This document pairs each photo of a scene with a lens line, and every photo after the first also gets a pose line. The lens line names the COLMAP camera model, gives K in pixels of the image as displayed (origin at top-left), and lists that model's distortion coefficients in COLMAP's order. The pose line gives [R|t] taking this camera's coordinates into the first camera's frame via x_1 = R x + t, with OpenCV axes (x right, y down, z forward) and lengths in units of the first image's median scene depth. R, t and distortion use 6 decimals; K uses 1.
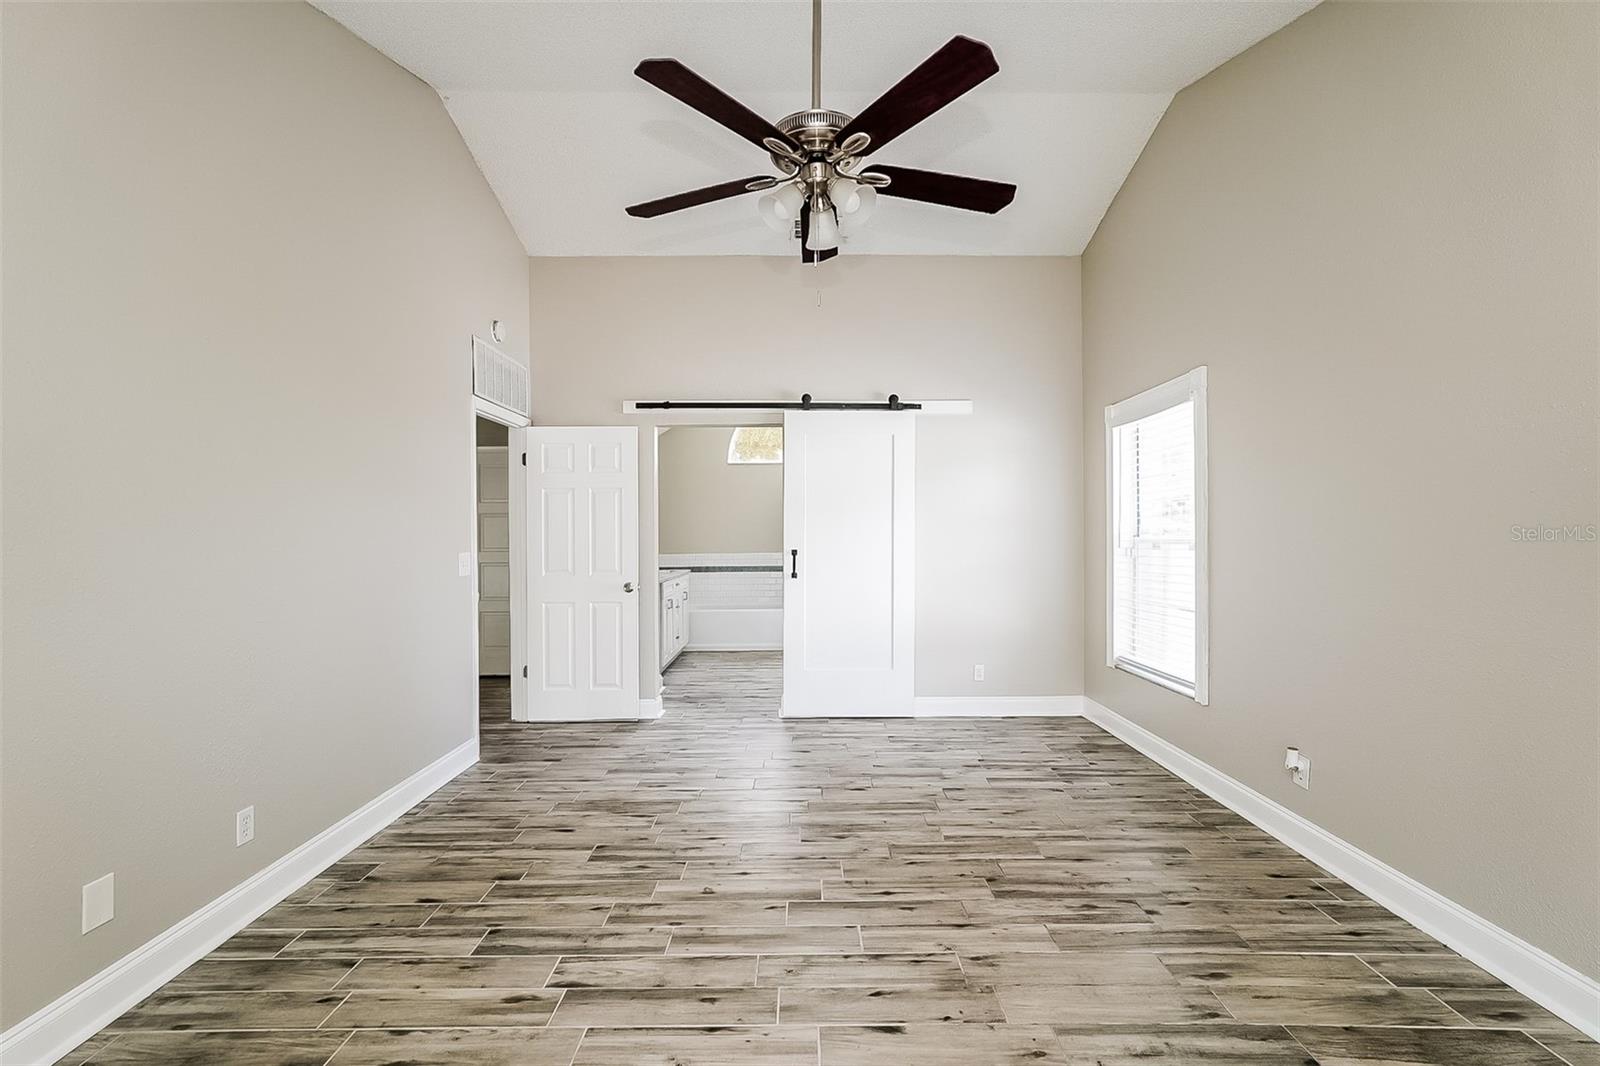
lens RADIAL K [[698.5, 0, 798.6], [0, 698.5, 534.9], [0, 0, 1]] dist [-0.003367, 0.003598]
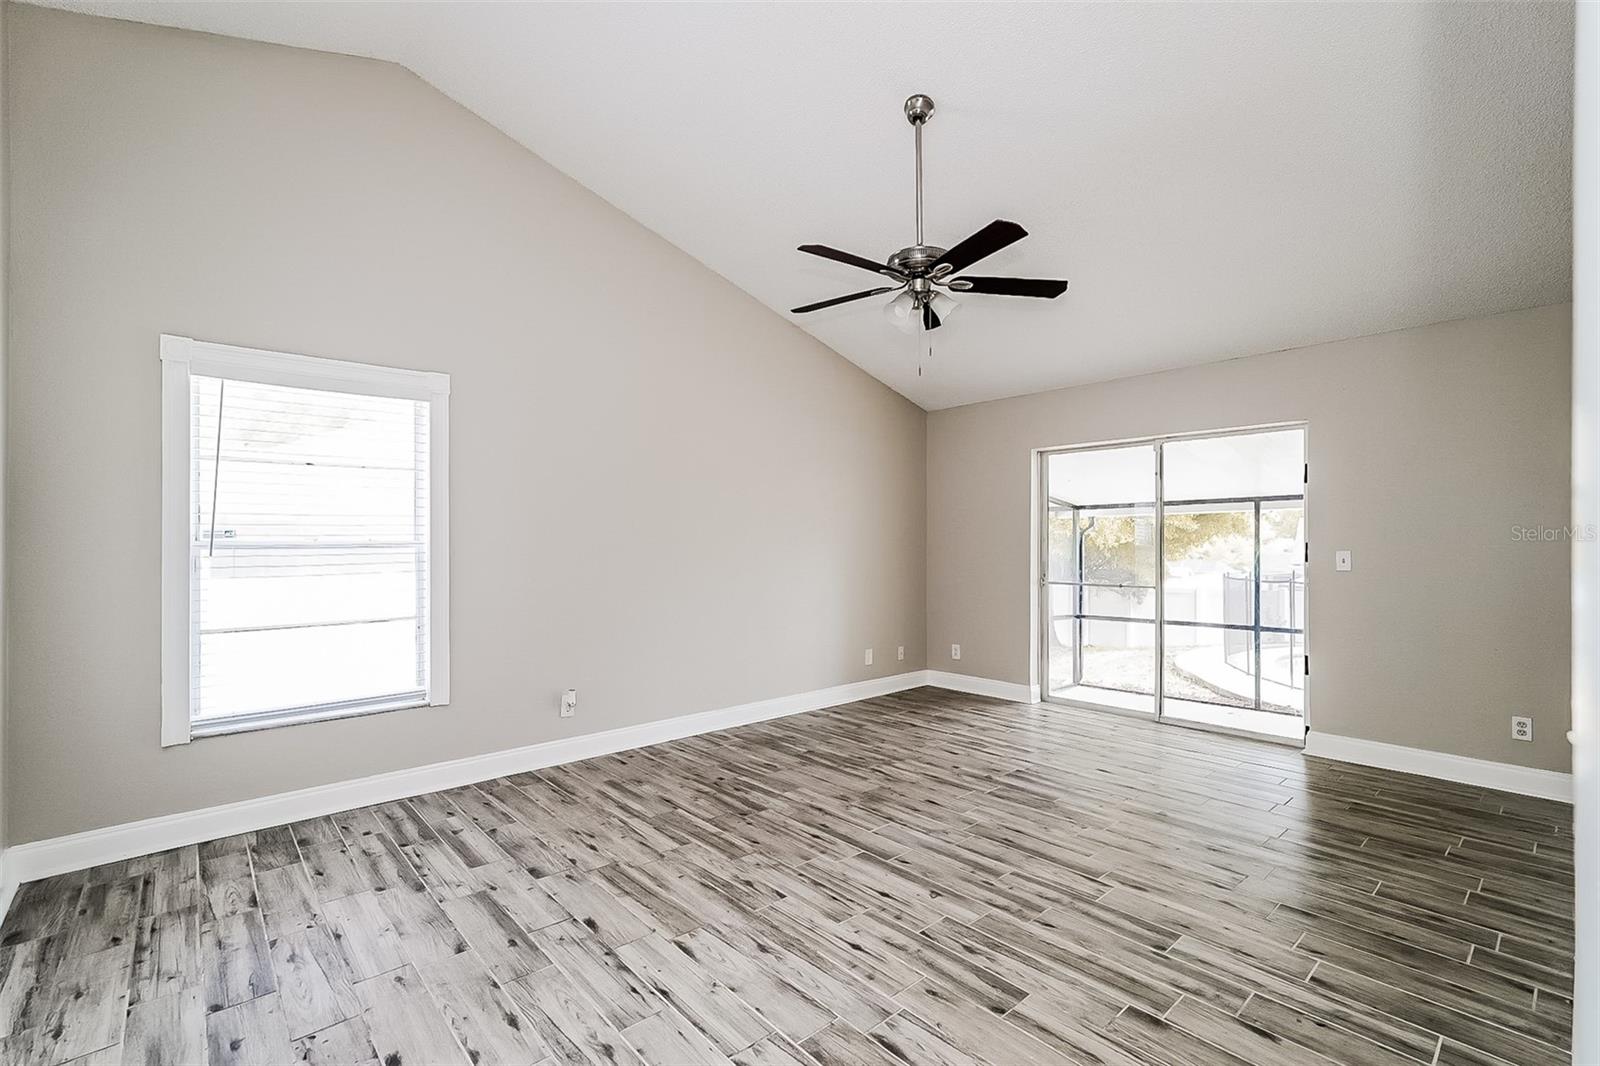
lens RADIAL K [[698.5, 0, 801.4], [0, 698.5, 539.7], [0, 0, 1]] dist [-0.003367, 0.003598]
pose [[-0.662703, 0.012933, 0.748771, -0.758308], [0.006354, 0.999912, -0.011647, 0.022867], [-0.748856, -0.002961, -0.662726, 1.820945]]
